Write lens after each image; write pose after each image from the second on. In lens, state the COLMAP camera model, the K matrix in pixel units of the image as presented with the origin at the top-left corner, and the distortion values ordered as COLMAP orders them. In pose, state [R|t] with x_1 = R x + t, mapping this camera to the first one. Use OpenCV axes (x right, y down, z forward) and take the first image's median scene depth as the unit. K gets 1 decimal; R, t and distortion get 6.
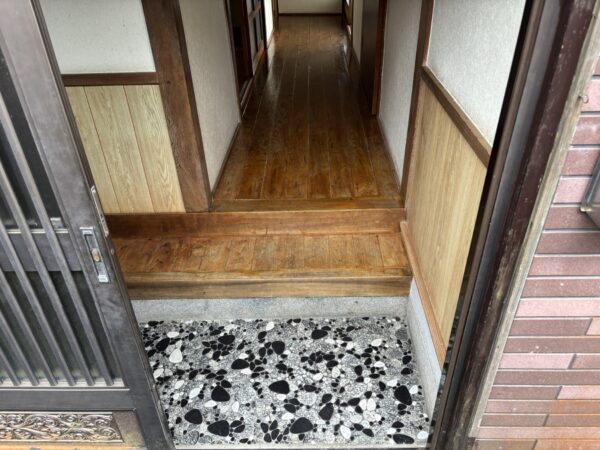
lens RADIAL K [[454.0, 0, 302.1], [0, 454.0, 224.1], [0, 0, 1]] dist [-0.004073, 0.003051]
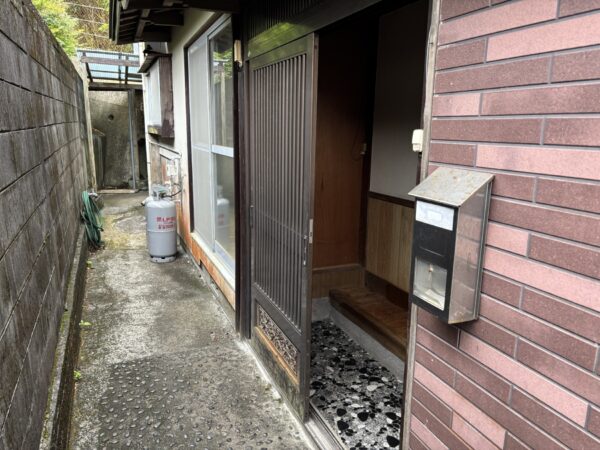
lens RADIAL K [[454.0, 0, 299.8], [0, 454.0, 224.9], [0, 0, 1]] dist [-0.004073, 0.003051]
pose [[0.390939, 0.211041, -0.895895, 0.847738], [-0.525850, 0.850076, -0.029216, 0.021059], [0.755413, 0.482528, 0.443304, -0.042925]]
